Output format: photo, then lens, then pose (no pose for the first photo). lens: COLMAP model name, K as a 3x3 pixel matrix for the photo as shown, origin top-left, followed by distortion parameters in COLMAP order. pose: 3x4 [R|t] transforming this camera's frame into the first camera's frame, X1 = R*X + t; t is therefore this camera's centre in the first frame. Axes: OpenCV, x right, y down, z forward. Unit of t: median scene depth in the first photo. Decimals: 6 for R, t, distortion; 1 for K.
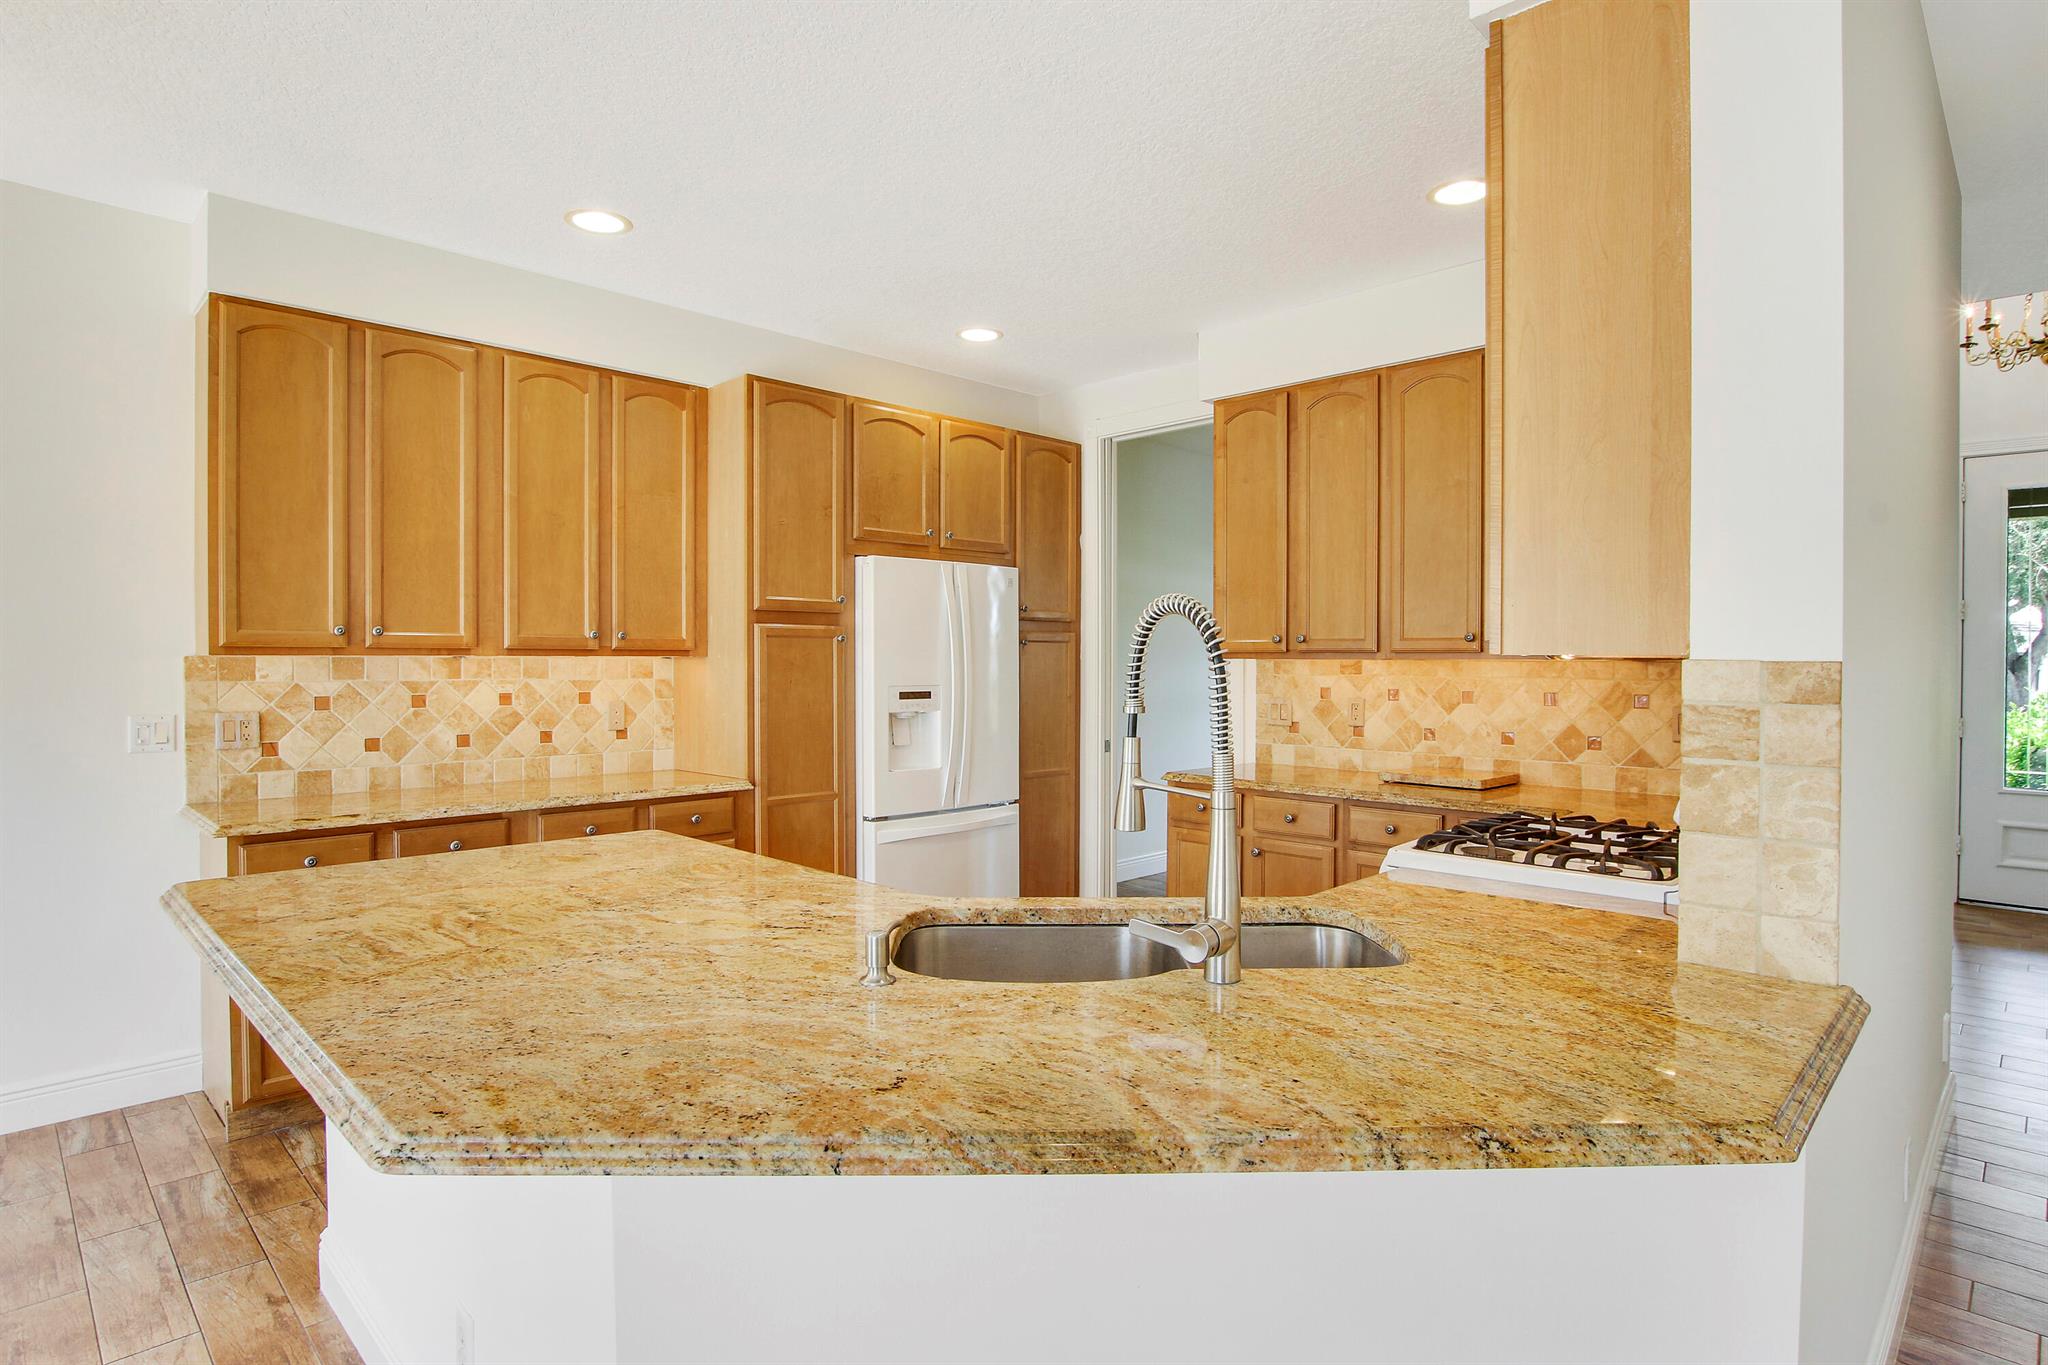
lens RADIAL K [[1068.6, 0, 1026.9], [0, 1068.6, 674.6], [0, 0, 1]] dist [-0.023738, -0.000065]
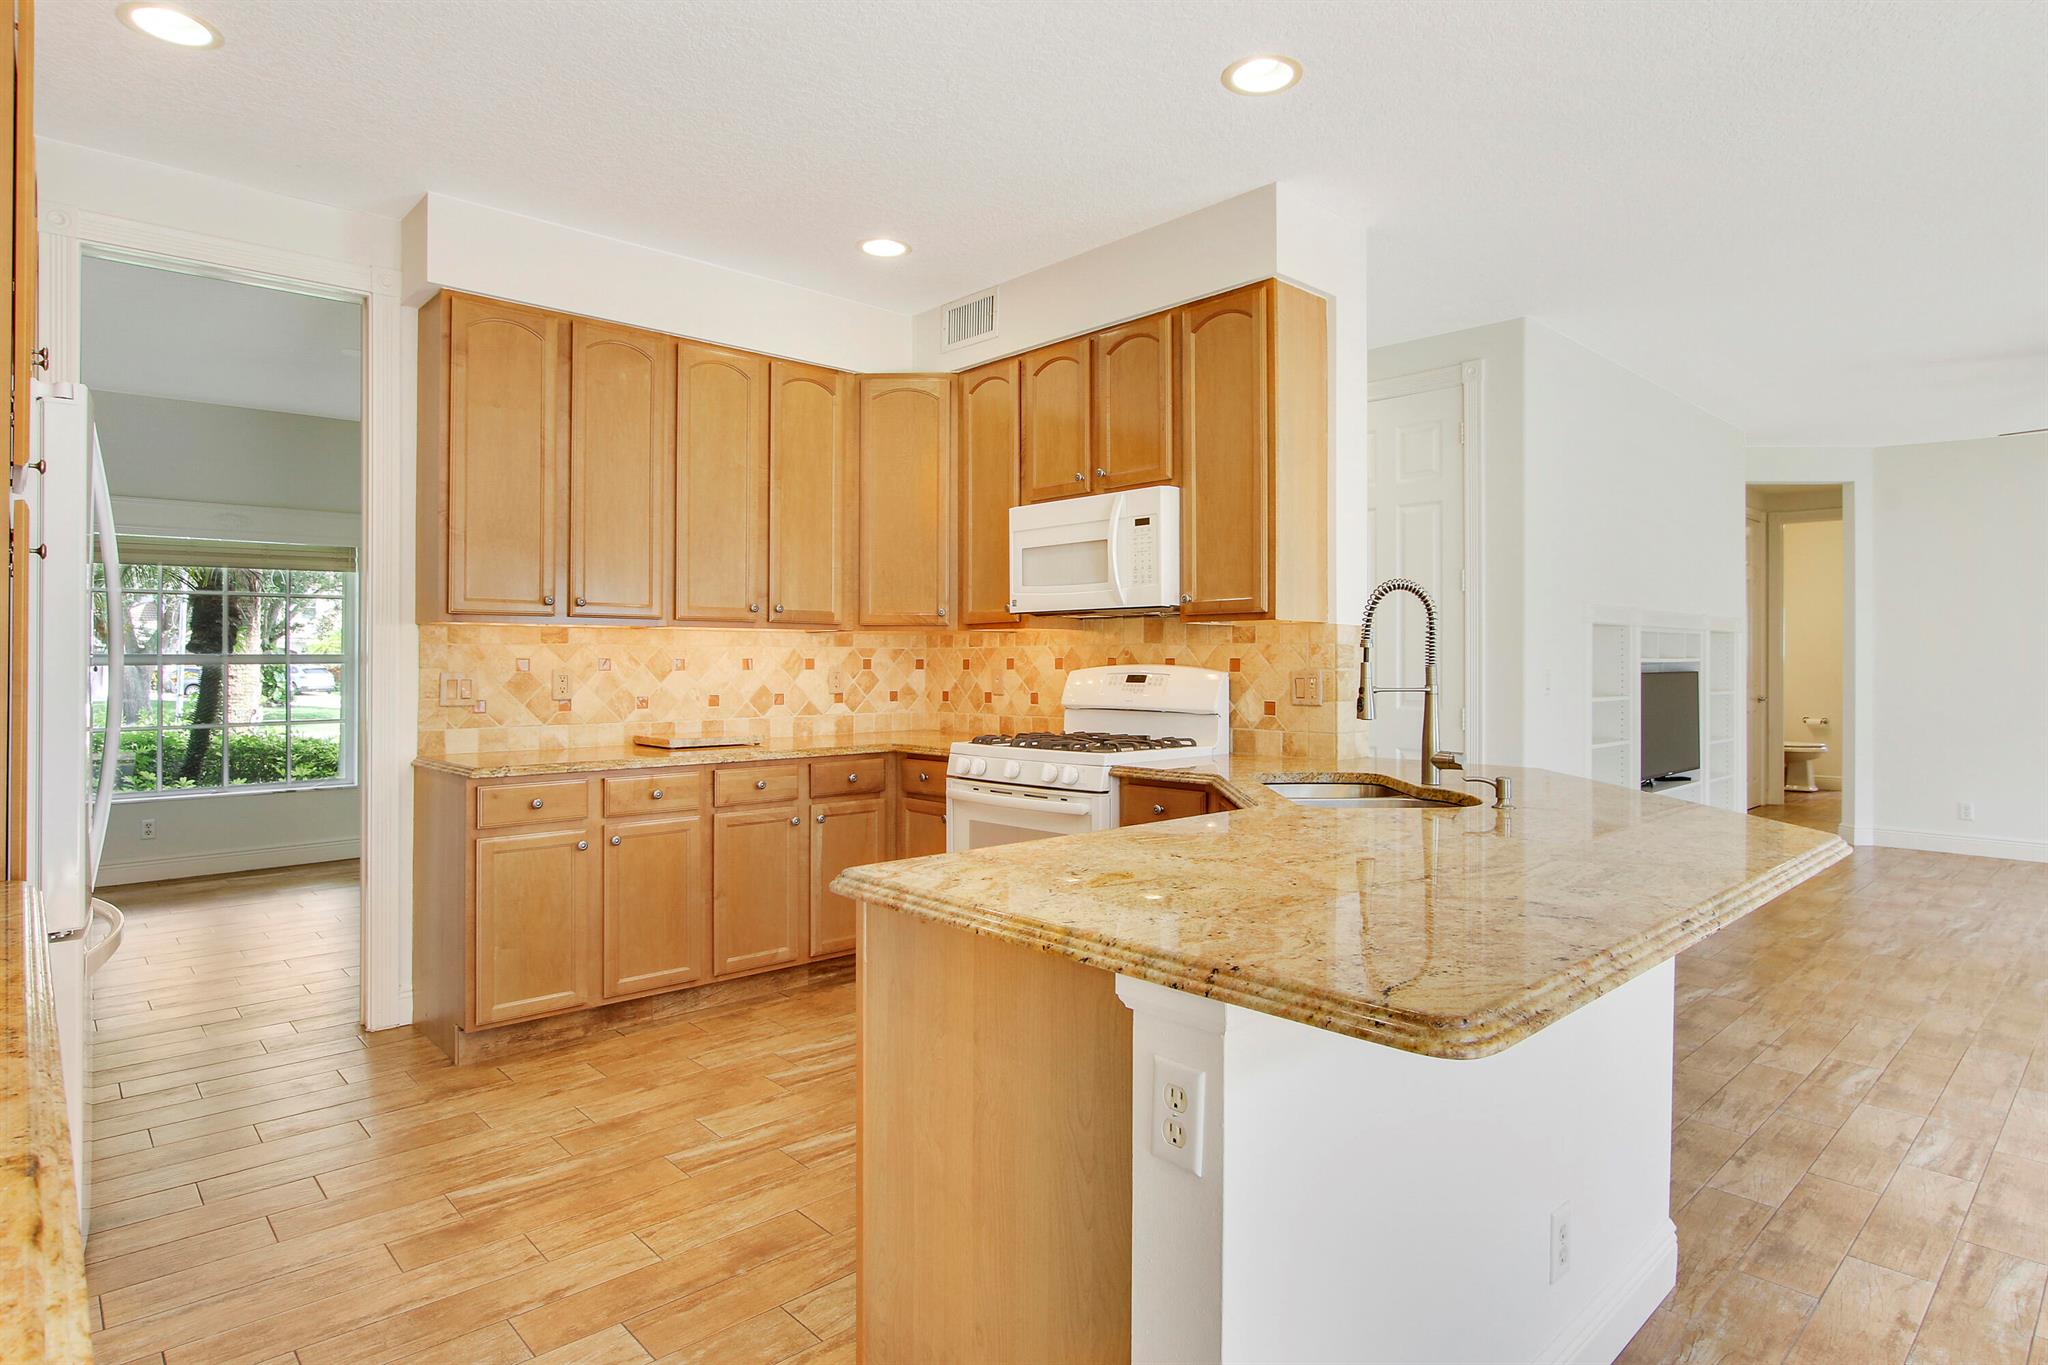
lens RADIAL K [[1115.5, 0, 1018.0], [0, 1115.5, 656.5], [0, 0, 1]] dist [-0.021644, 0.002164]
pose [[0.043344, 0.002580, 0.999057, -0.683027], [0.012957, 0.999911, -0.003144, 0.020873], [-0.998976, 0.013081, 0.043307, 0.616119]]
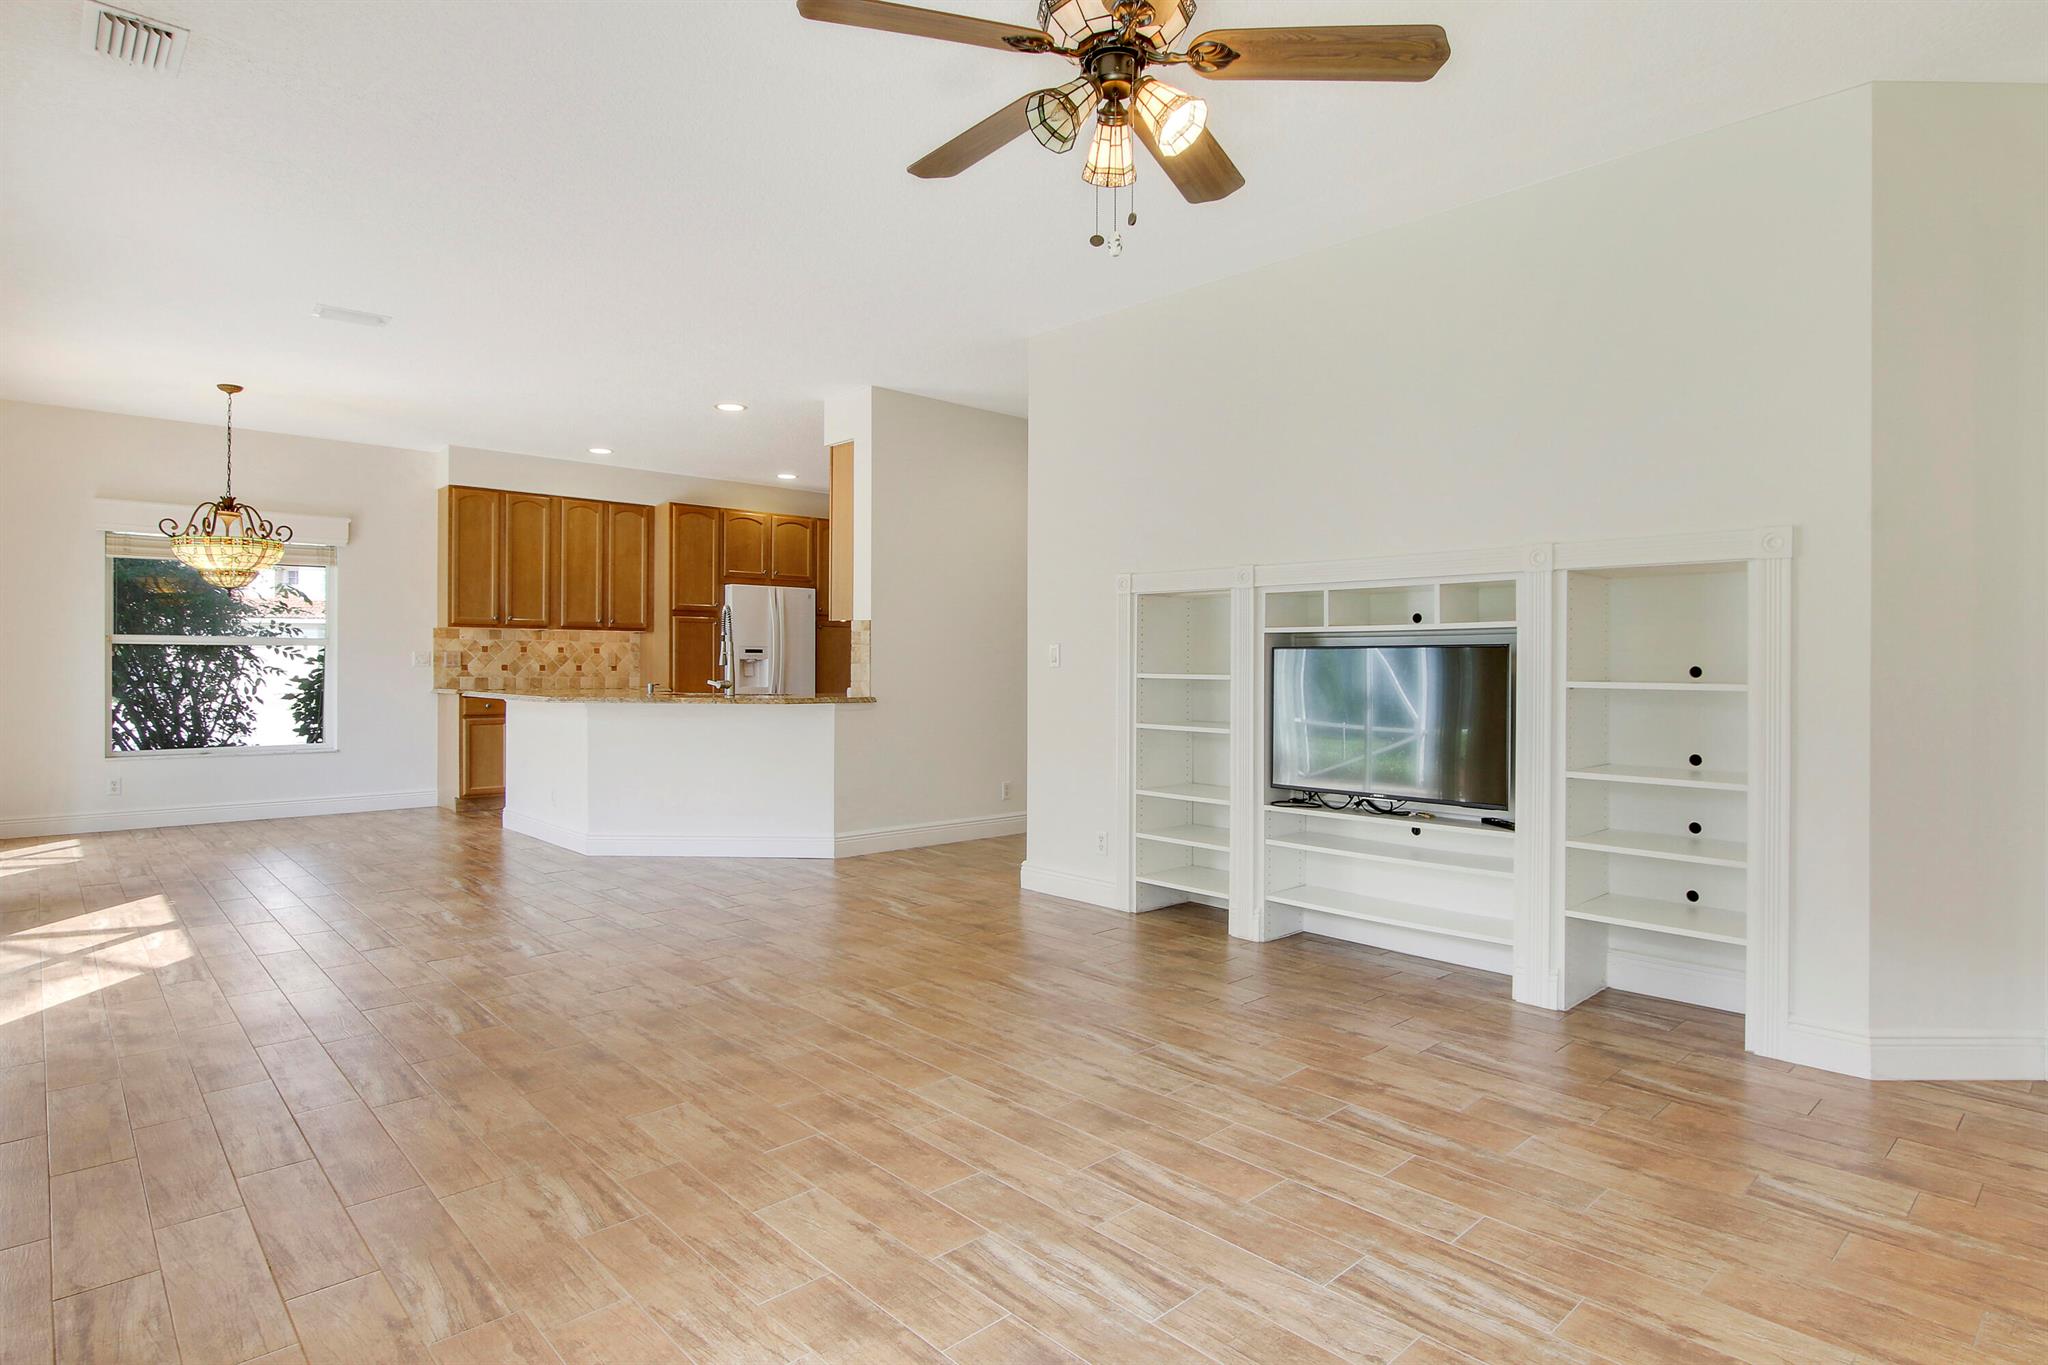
lens RADIAL K [[1085.4, 0, 1016.0], [0, 1085.4, 663.7], [0, 0, 1]] dist [-0.025616, 0.000329]
pose [[0.998581, 0.002572, -0.053196, 0.581519], [-0.003319, 0.999897, -0.013943, 0.080958], [0.053155, 0.014100, 0.998487, -1.209035]]
